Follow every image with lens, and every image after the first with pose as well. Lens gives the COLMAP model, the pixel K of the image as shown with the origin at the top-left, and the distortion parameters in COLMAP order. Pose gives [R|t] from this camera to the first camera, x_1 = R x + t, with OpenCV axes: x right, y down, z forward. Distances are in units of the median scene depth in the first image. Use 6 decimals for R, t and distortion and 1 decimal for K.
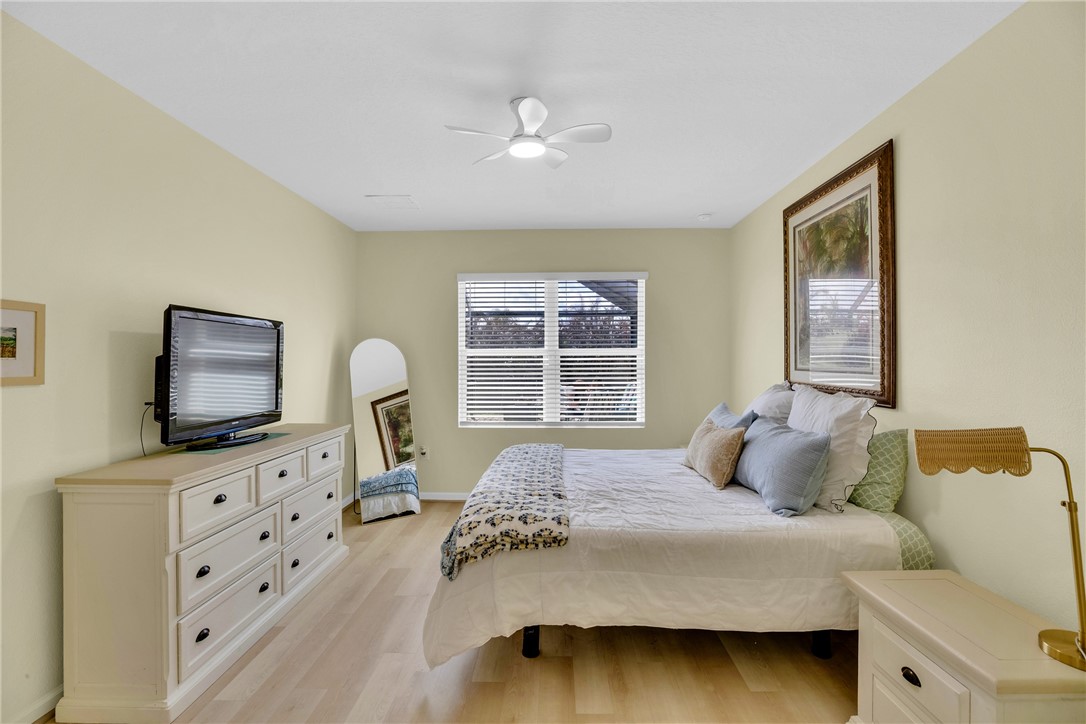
lens RADIAL K [[499.3, 0, 548.1], [0, 499.3, 358.9], [0, 0, 1]] dist [-0.046370, 0.015318]
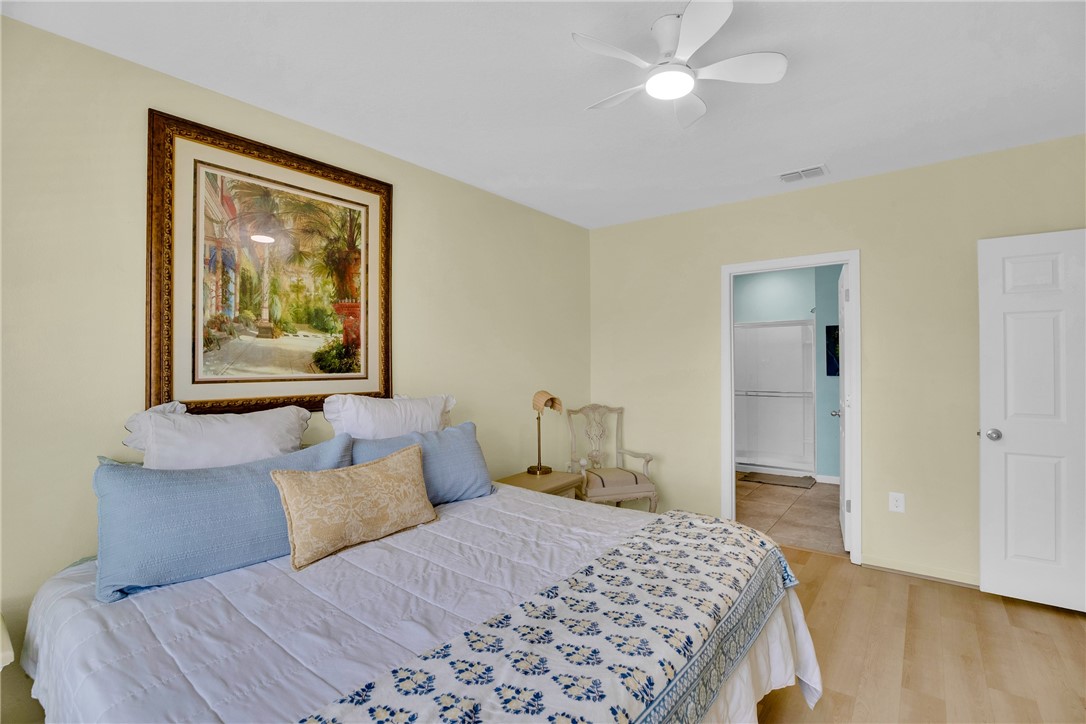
lens RADIAL K [[499.3, 0, 548.1], [0, 499.3, 358.9], [0, 0, 1]] dist [-0.046370, 0.015318]
pose [[-0.797550, 0.015765, 0.603046, -0.303127], [0.010476, 0.999870, -0.012283, 0.004632], [-0.603161, -0.003479, -0.797612, 1.518503]]
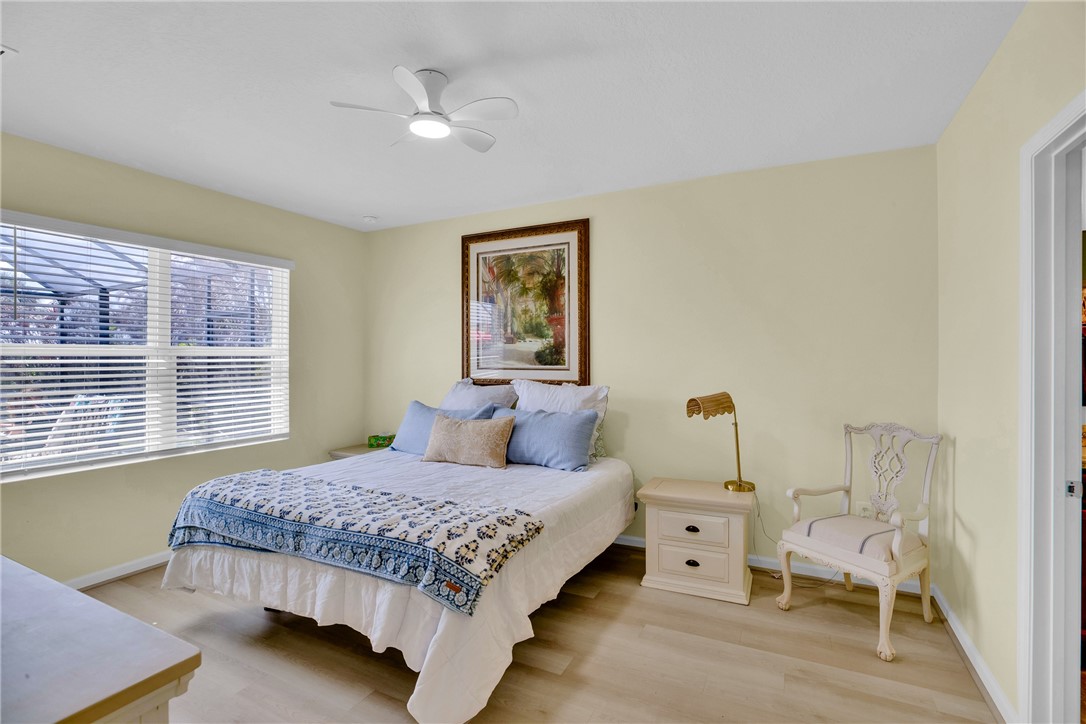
lens RADIAL K [[499.3, 0, 548.1], [0, 499.3, 358.9], [0, 0, 1]] dist [-0.046370, 0.015318]
pose [[0.437769, 0.000805, 0.899087, -0.672964], [0.001066, 0.999998, -0.001415, -0.000905], [-0.899087, 0.001578, 0.437767, 0.366218]]
